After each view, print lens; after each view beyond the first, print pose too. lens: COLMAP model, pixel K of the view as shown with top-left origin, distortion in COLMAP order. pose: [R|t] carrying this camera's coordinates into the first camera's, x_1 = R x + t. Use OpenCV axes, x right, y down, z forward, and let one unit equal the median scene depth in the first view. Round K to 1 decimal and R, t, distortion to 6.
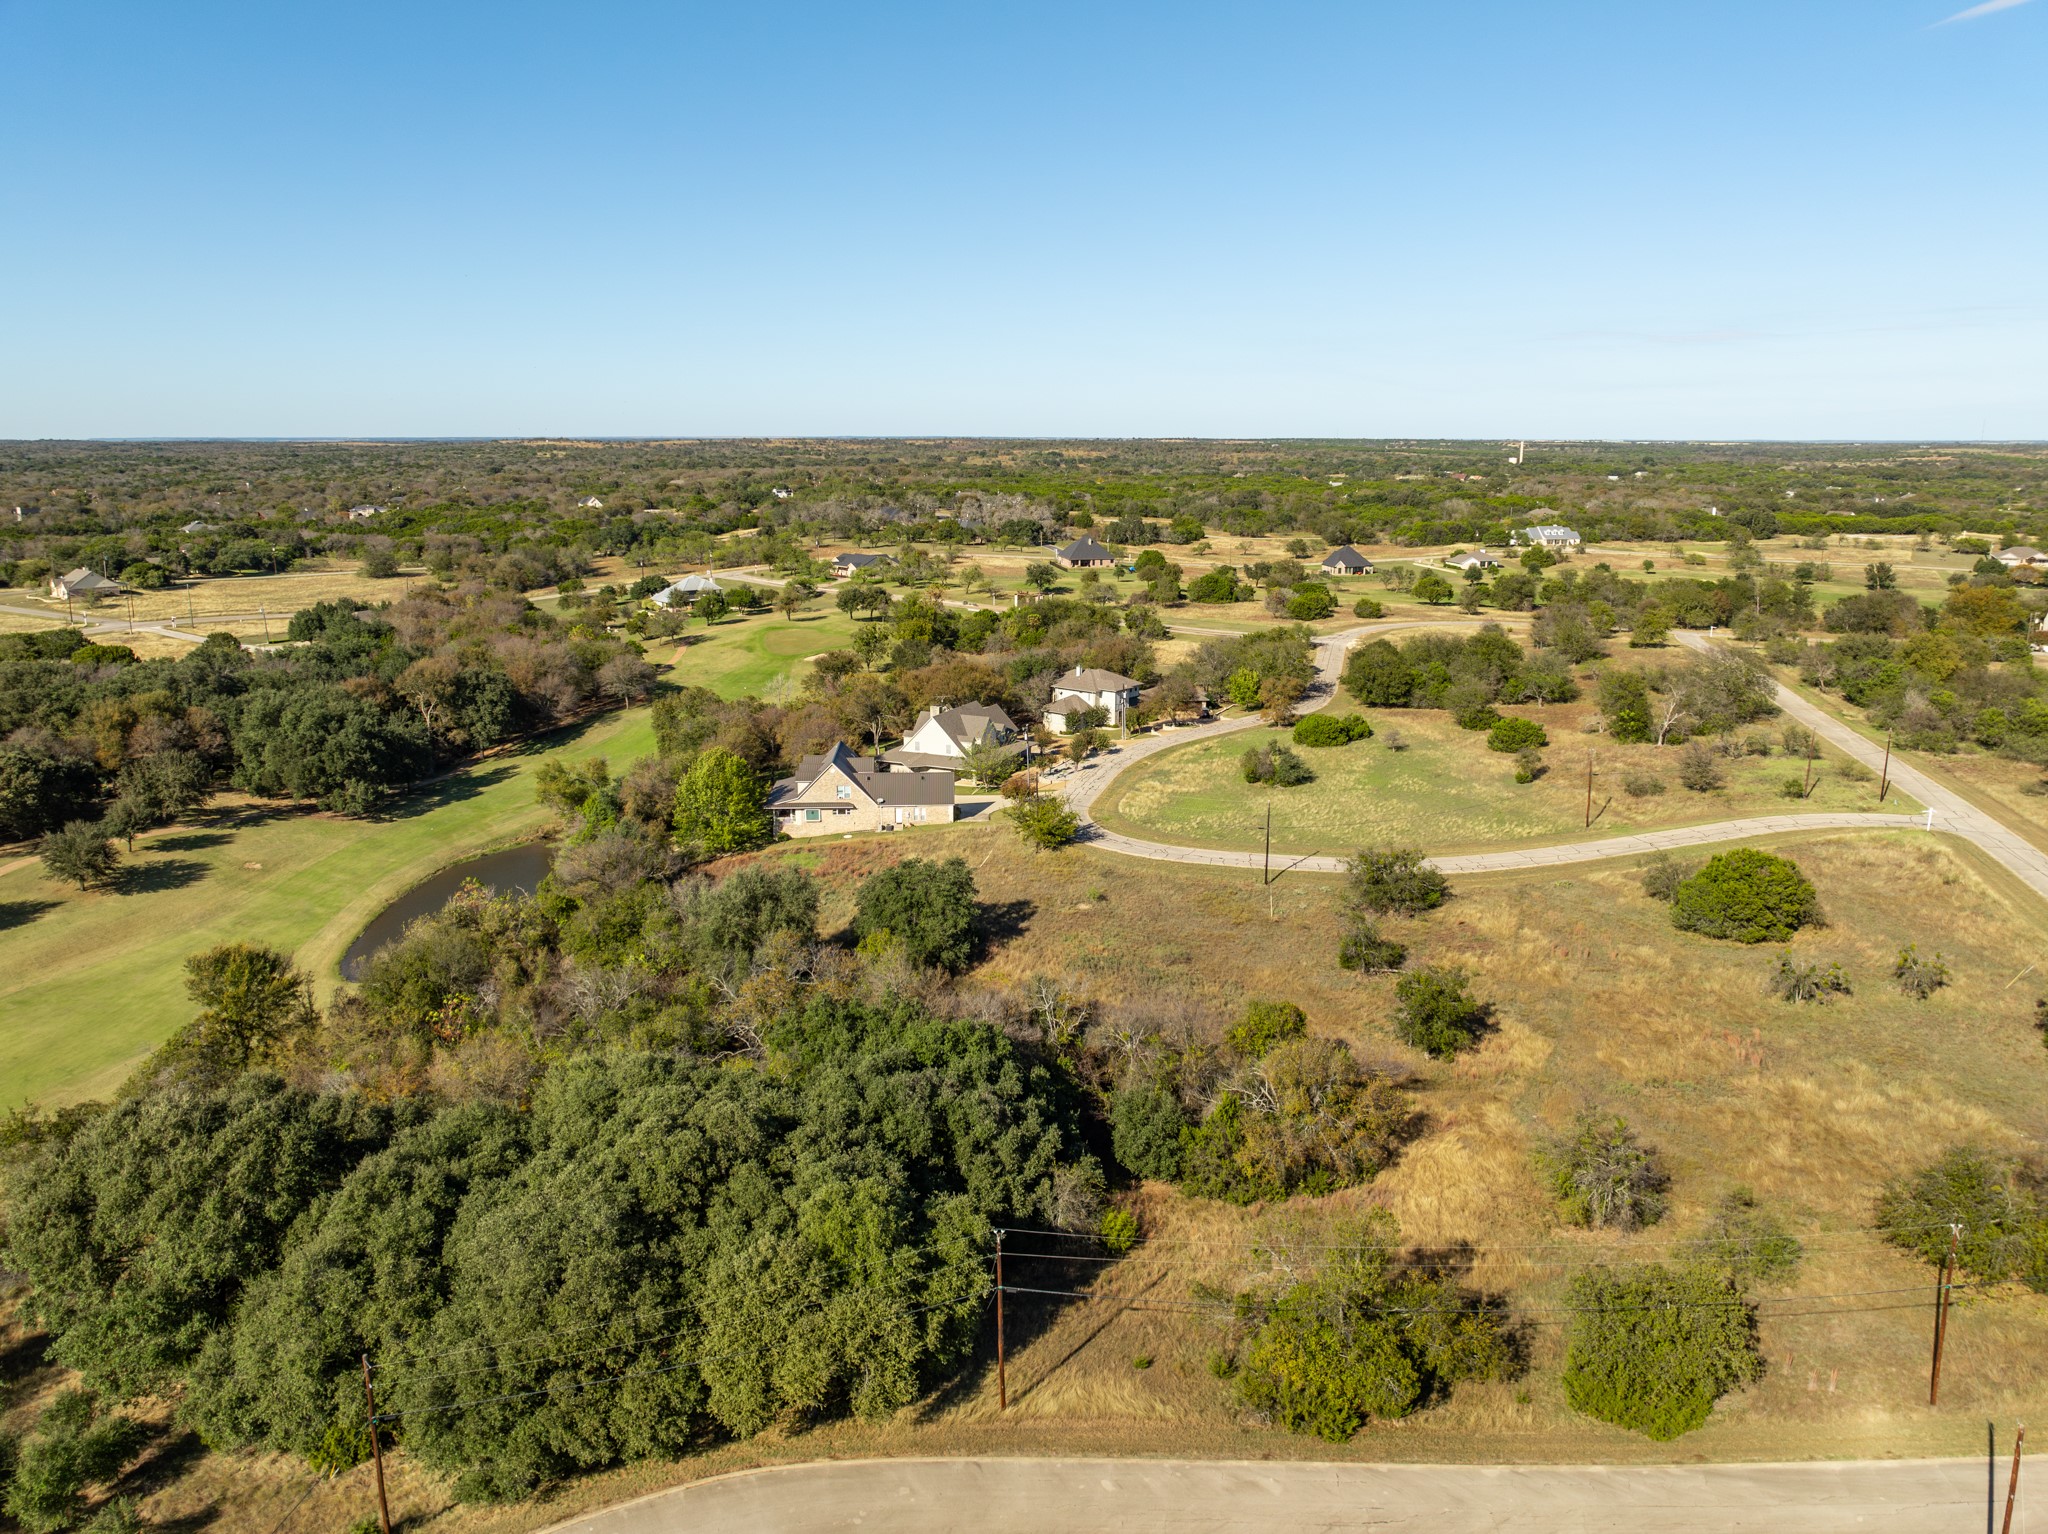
lens RADIAL K [[1443.4, 0, 1016.2], [0, 1443.4, 761.5], [0, 0, 1]] dist [-0.033277, 0.001151]
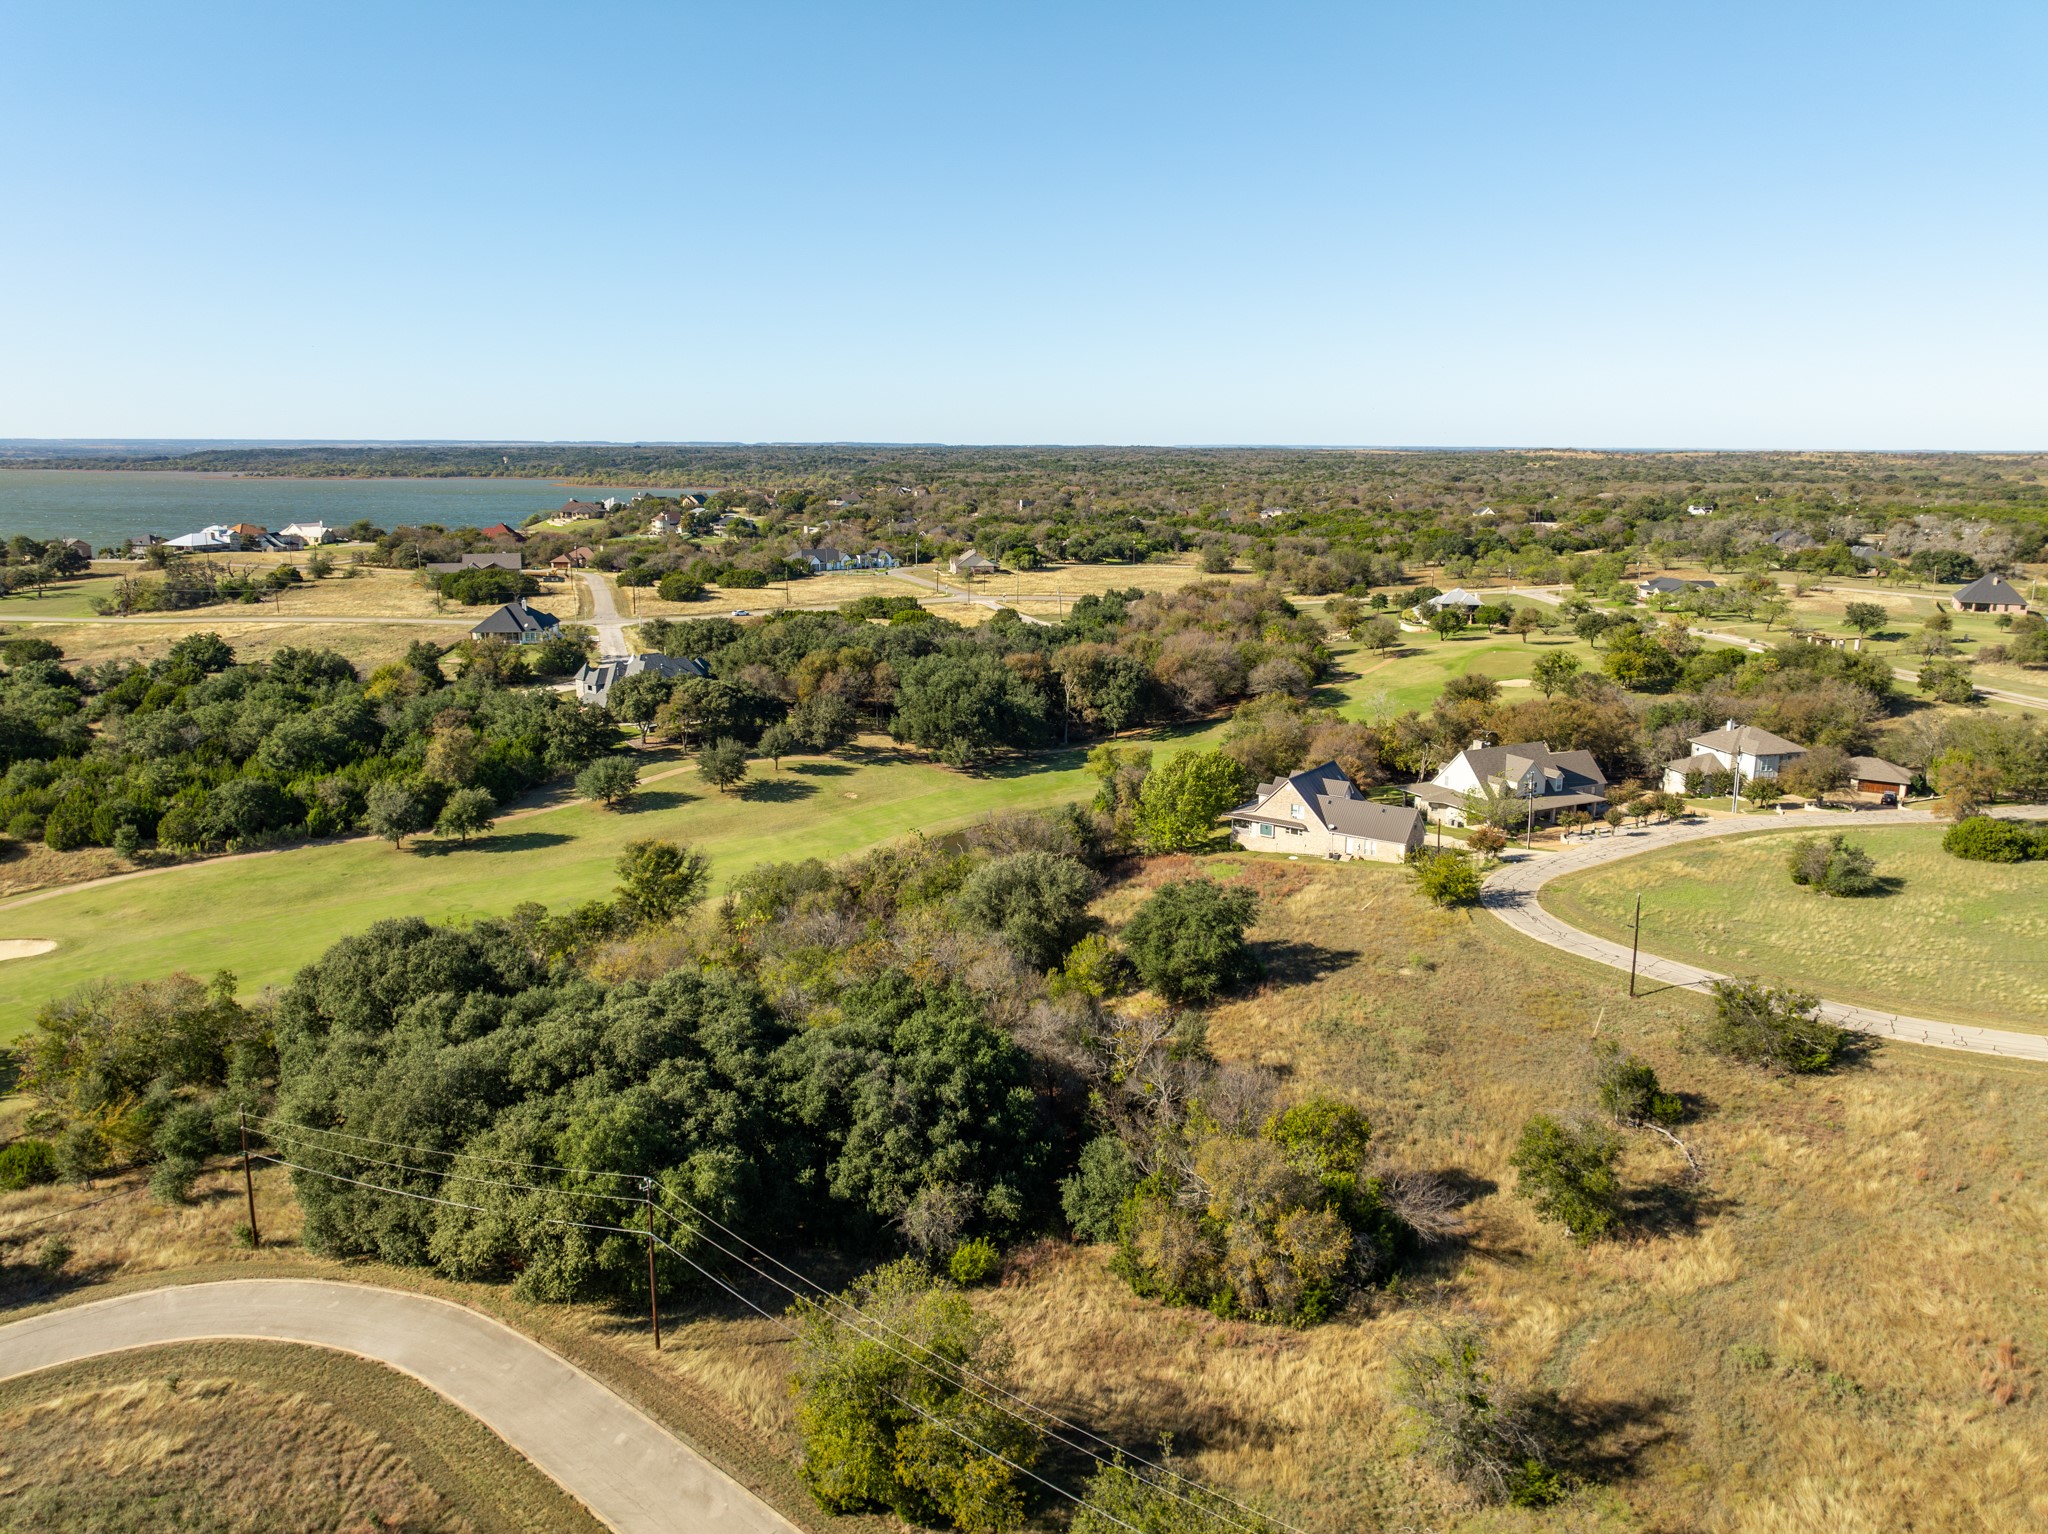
lens RADIAL K [[1443.4, 0, 1021.6], [0, 1443.4, 774.0], [0, 0, 1]] dist [-0.033277, 0.001151]
pose [[0.776091, 0.140810, -0.614700, 0.300941], [-0.139801, 0.988915, 0.050026, -0.024261], [0.614930, 0.047111, 0.787173, 0.114100]]
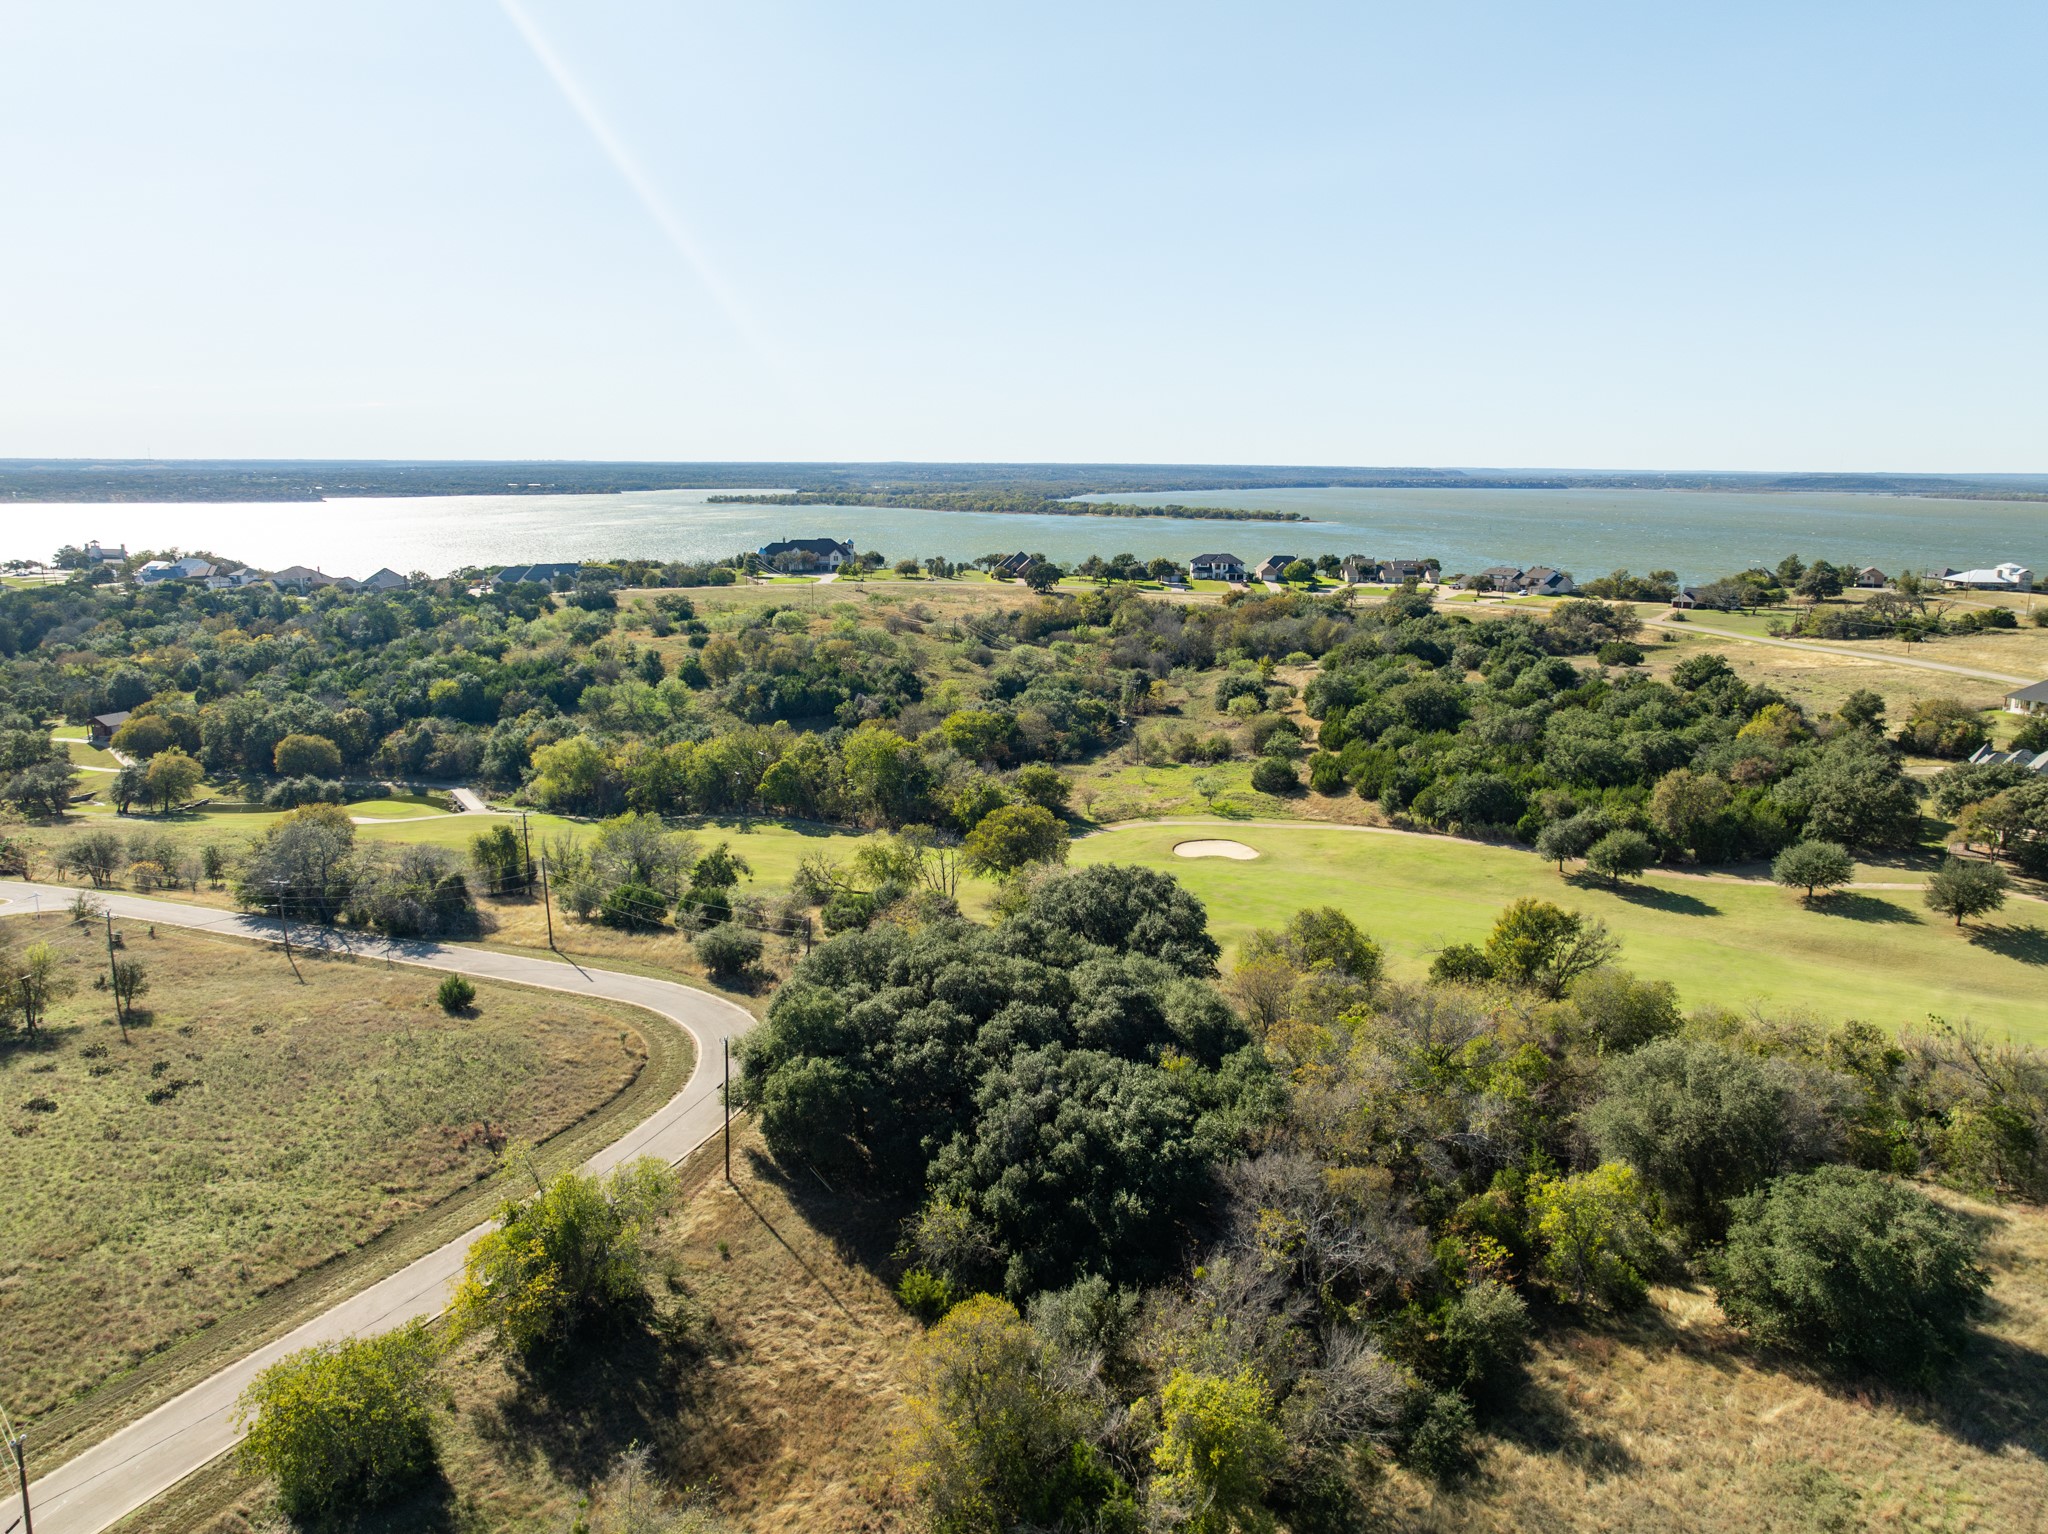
lens RADIAL K [[1443.4, 0, 1027.1], [0, 1443.4, 765.5], [0, 0, 1]] dist [-0.033277, 0.001151]
pose [[-0.357751, 0.184266, -0.915457, 0.391640], [-0.212734, 0.938479, 0.272034, -0.121925], [0.909263, 0.292069, -0.296542, 0.561558]]
